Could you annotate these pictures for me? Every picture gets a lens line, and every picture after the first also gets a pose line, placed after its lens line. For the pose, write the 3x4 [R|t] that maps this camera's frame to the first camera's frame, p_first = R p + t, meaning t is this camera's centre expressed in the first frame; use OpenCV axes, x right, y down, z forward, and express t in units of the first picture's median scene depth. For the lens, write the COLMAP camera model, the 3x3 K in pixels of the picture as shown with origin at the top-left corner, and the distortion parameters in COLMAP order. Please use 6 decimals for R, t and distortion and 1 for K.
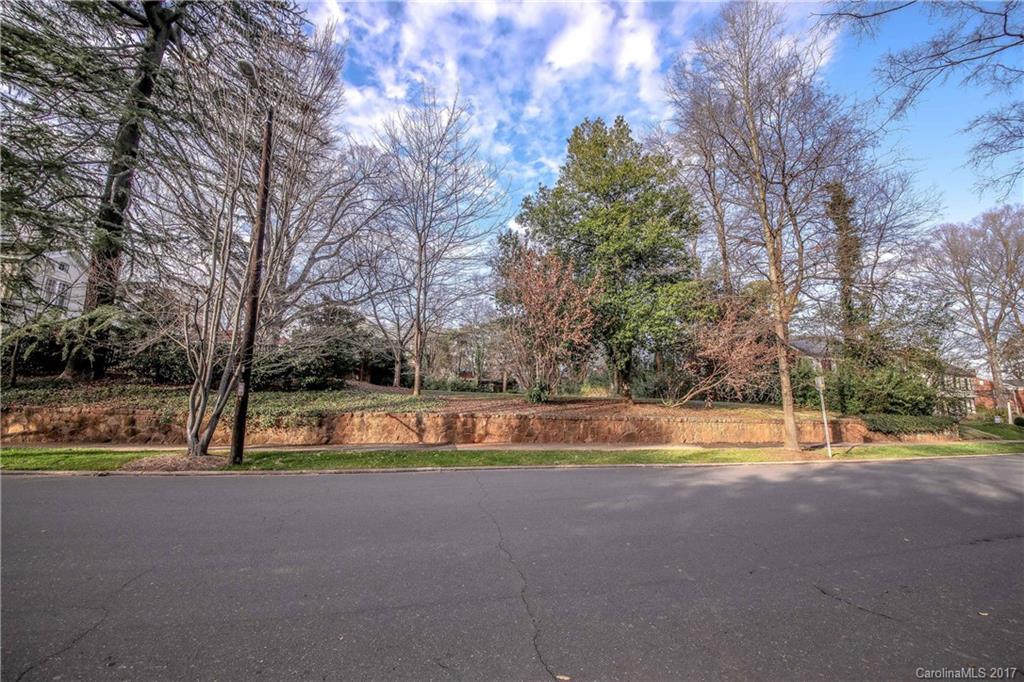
lens RADIAL K [[369.9, 0, 512.0], [0, 369.9, 341.0], [0, 0, 1]] dist [-0.016770, -0.000100]
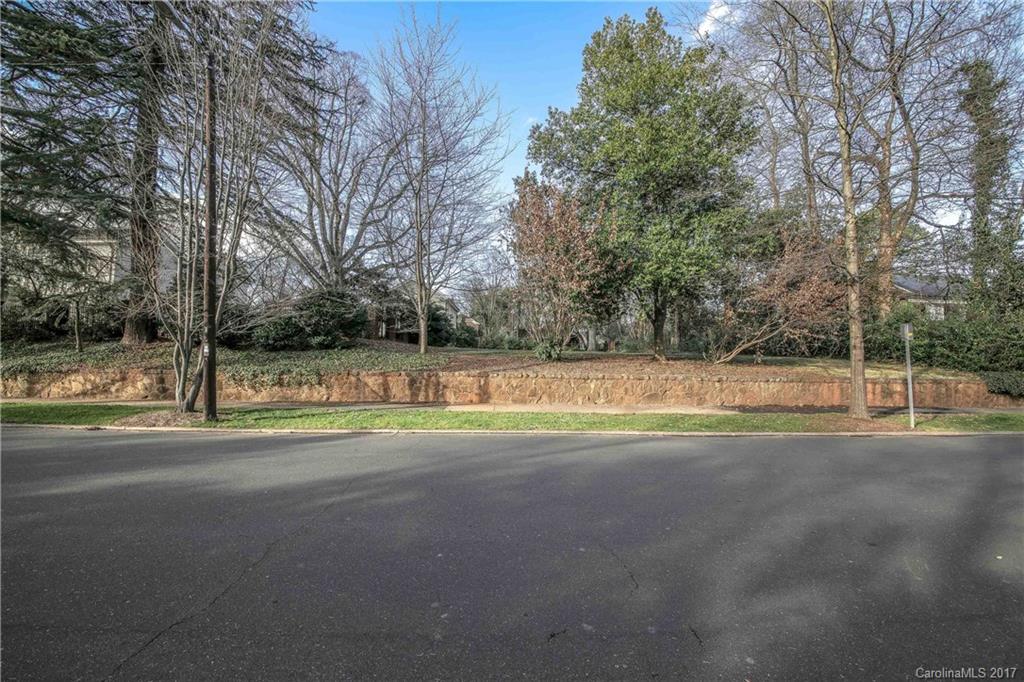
lens RADIAL K [[368.4, 0, 512.0], [0, 368.4, 341.0], [0, 0, 1]] dist [-0.014727, -0.000038]
pose [[0.981466, -0.017944, -0.190796, 0.156681], [0.039195, 0.993356, 0.108201, 0.018572], [0.187587, -0.113674, 0.975648, 0.100069]]
